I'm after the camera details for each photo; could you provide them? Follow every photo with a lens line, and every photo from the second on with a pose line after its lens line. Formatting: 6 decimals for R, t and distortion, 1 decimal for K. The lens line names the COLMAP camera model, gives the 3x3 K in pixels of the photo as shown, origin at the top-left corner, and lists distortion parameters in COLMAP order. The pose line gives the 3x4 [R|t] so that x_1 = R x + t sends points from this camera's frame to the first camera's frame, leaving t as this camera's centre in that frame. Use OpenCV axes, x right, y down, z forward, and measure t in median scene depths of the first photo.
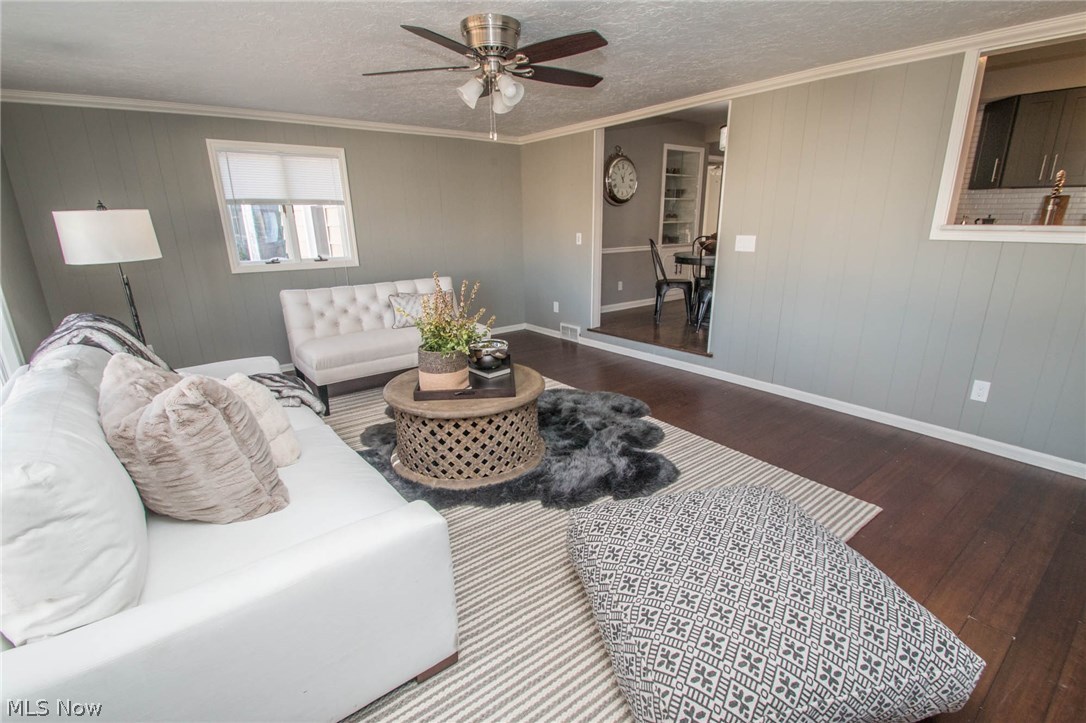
lens RADIAL K [[501.0, 0, 545.2], [0, 501.0, 379.3], [0, 0, 1]] dist [-0.001233, -0.001242]
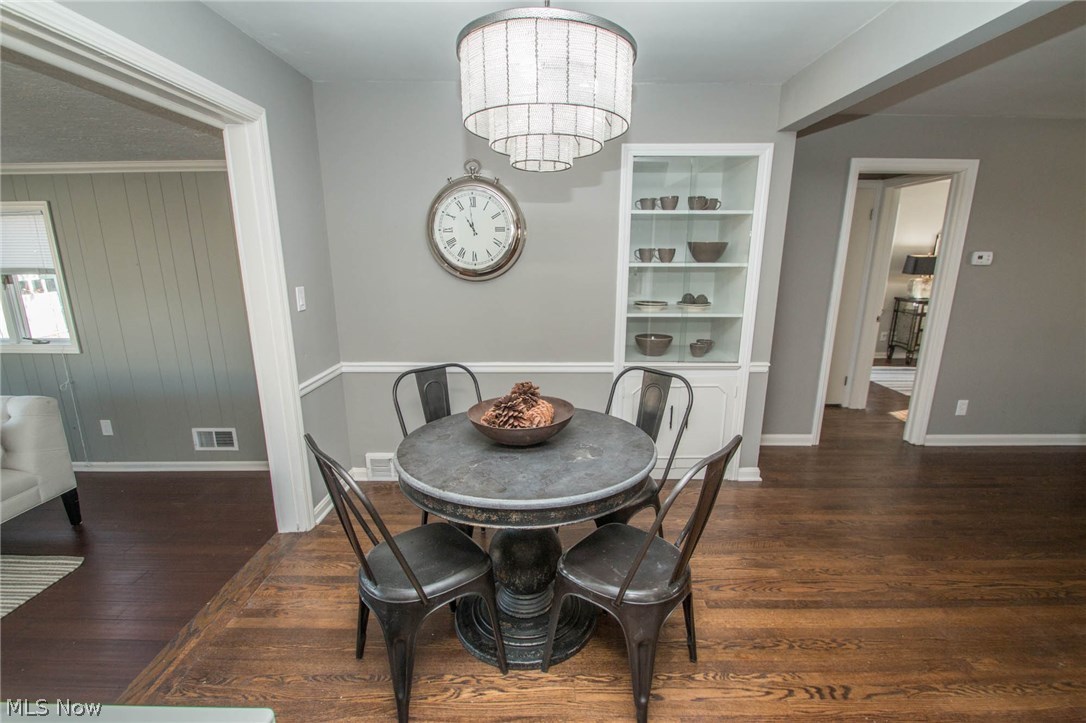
lens RADIAL K [[501.0, 0, 545.2], [0, 501.0, 379.3], [0, 0, 1]] dist [-0.001233, -0.001242]
pose [[0.788271, 0.162378, -0.593517, 0.644075], [-0.200068, 0.979779, 0.002335, -0.351531], [0.581895, 0.116903, 0.804818, 0.862952]]
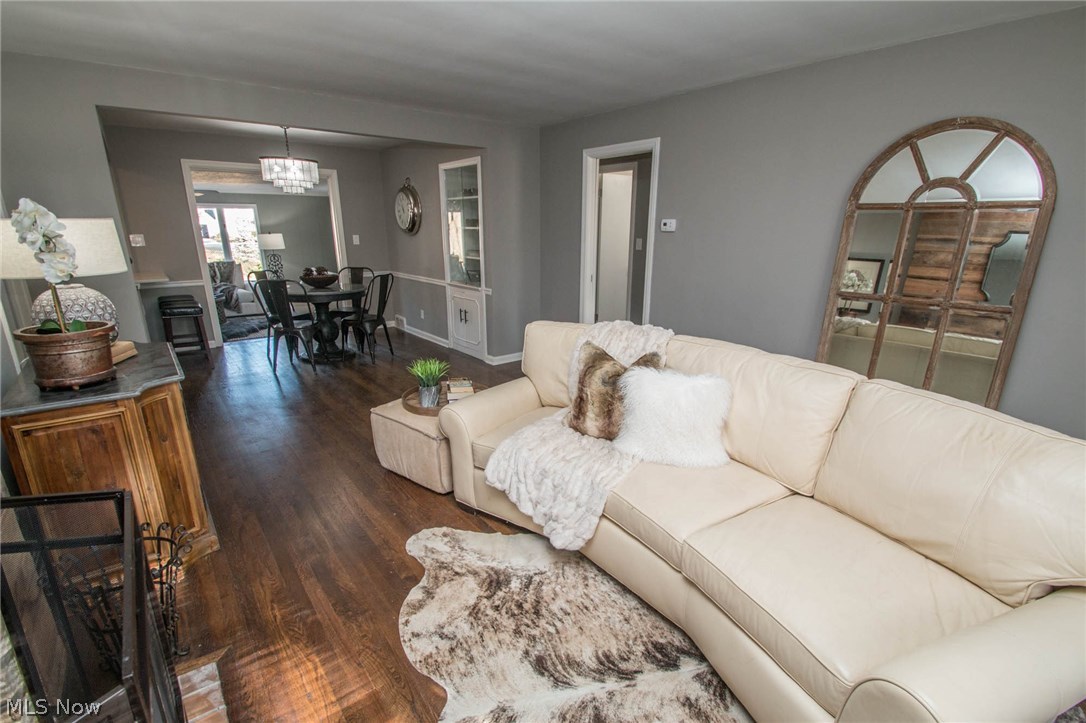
lens RADIAL K [[501.0, 0, 545.2], [0, 501.0, 379.3], [0, 0, 1]] dist [-0.001233, -0.001242]
pose [[0.004984, 0.308179, -0.951315, 1.548529], [-0.311110, 0.904593, 0.291413, -0.601361], [0.950361, 0.294511, 0.100386, 1.609097]]
